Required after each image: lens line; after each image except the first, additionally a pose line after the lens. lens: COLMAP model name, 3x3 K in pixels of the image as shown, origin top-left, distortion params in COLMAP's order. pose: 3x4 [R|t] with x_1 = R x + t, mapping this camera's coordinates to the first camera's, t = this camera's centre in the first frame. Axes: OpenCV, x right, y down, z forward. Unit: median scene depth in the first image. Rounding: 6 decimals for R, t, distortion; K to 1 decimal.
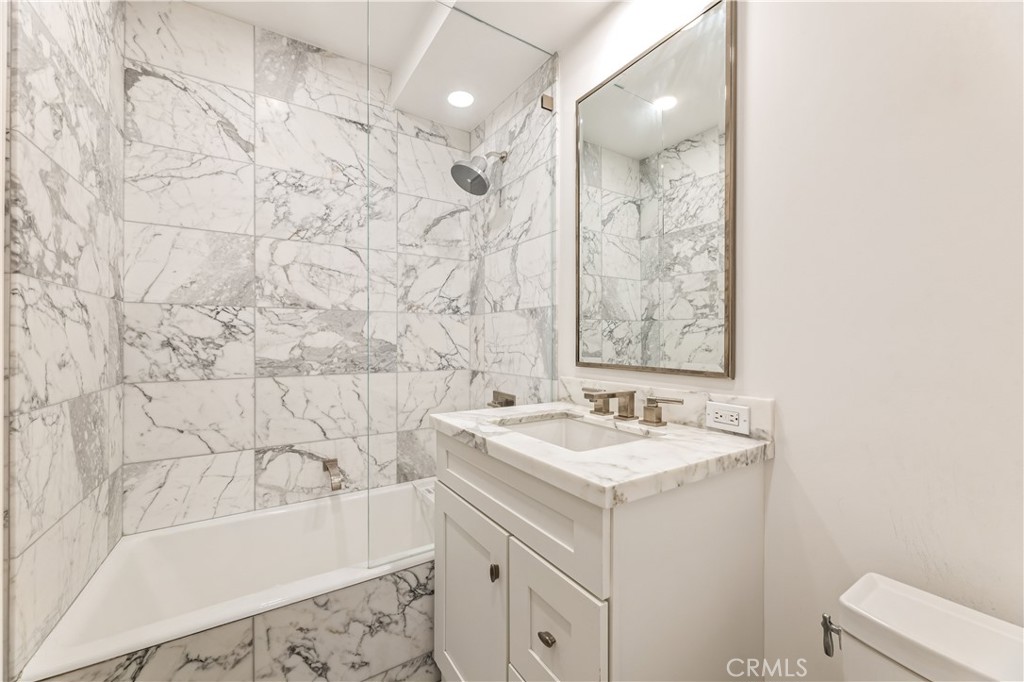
lens RADIAL K [[409.1, 0, 516.5], [0, 409.1, 337.2], [0, 0, 1]] dist [0.003611, -0.000925]
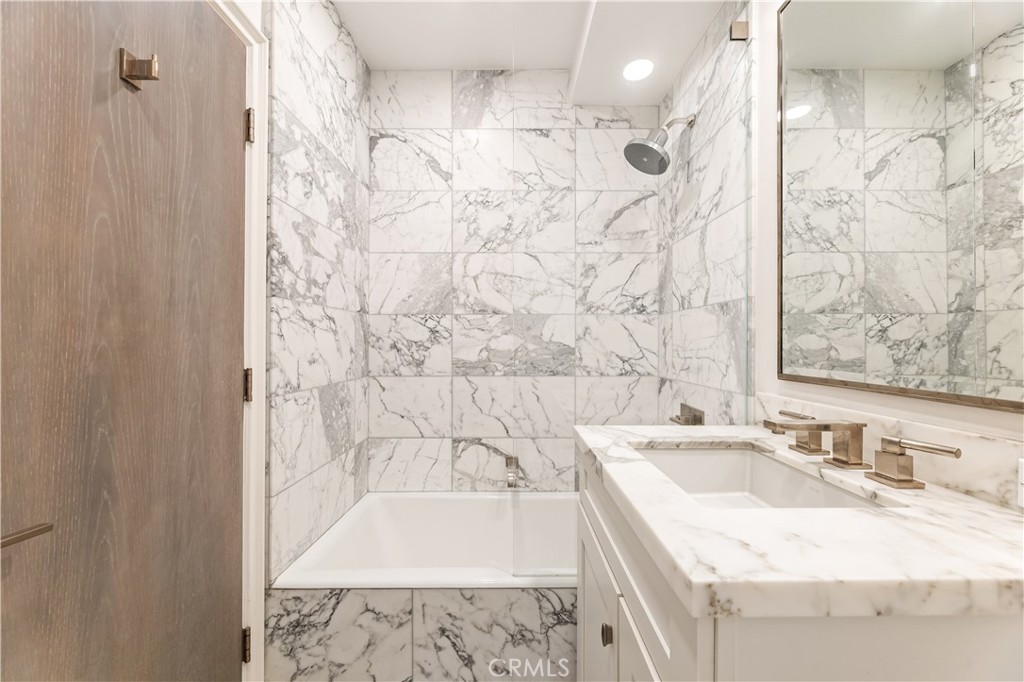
lens RADIAL K [[409.1, 0, 510.8], [0, 409.1, 340.1], [0, 0, 1]] dist [0.003611, -0.000925]
pose [[0.843187, -0.005031, -0.537597, 0.124540], [0.005436, 0.999985, -0.000831, 0.000183], [0.537593, -0.002222, 0.843202, 0.127884]]
